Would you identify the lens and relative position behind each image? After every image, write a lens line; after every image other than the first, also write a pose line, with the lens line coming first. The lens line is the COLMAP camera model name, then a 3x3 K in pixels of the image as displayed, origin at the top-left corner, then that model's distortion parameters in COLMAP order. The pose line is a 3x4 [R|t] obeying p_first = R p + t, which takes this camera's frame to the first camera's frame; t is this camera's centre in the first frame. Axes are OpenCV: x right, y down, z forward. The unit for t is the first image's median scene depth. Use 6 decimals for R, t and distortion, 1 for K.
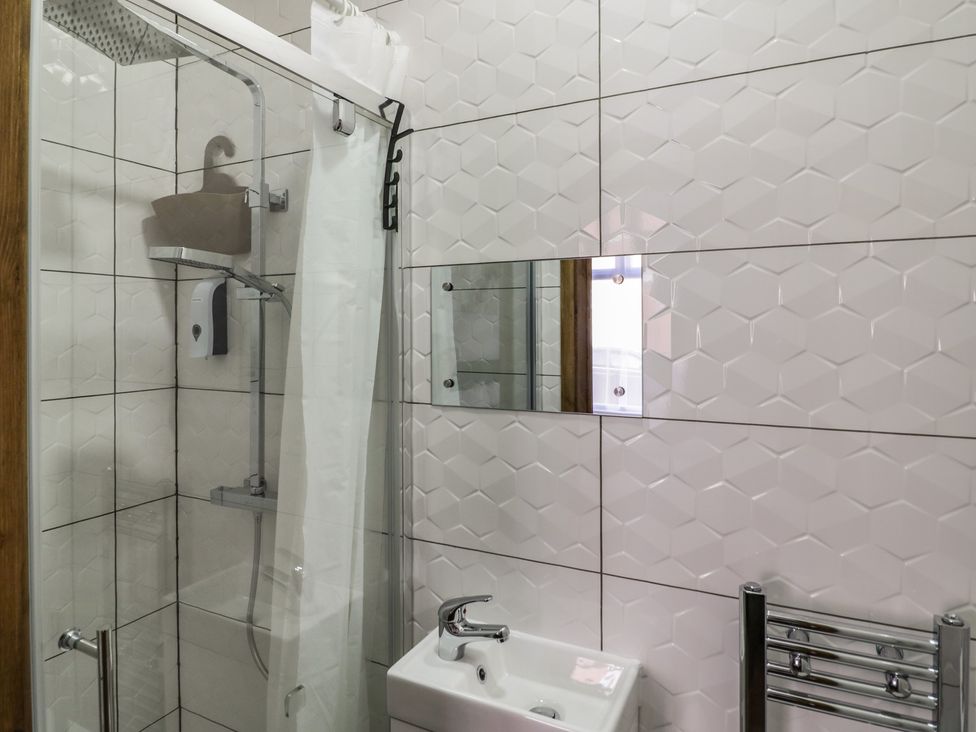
lens RADIAL K [[592.0, 0, 493.2], [0, 592.0, 332.5], [0, 0, 1]] dist [-0.001808, -0.001088]
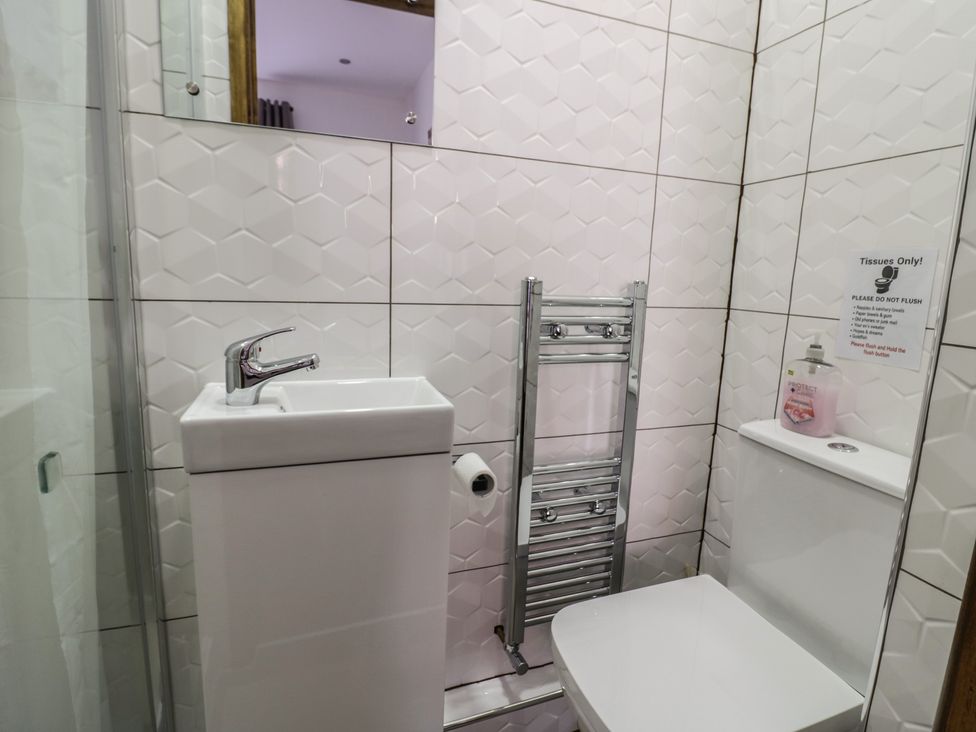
lens RADIAL K [[518.4, 0, 488.8], [0, 518.4, 362.4], [0, 0, 1]] dist [-0.010195, -0.004436]
pose [[0.697839, -0.095415, 0.709871, -0.335287], [-0.028625, 0.986580, 0.160747, 0.339024], [-0.715683, -0.132495, 0.685743, 0.224355]]
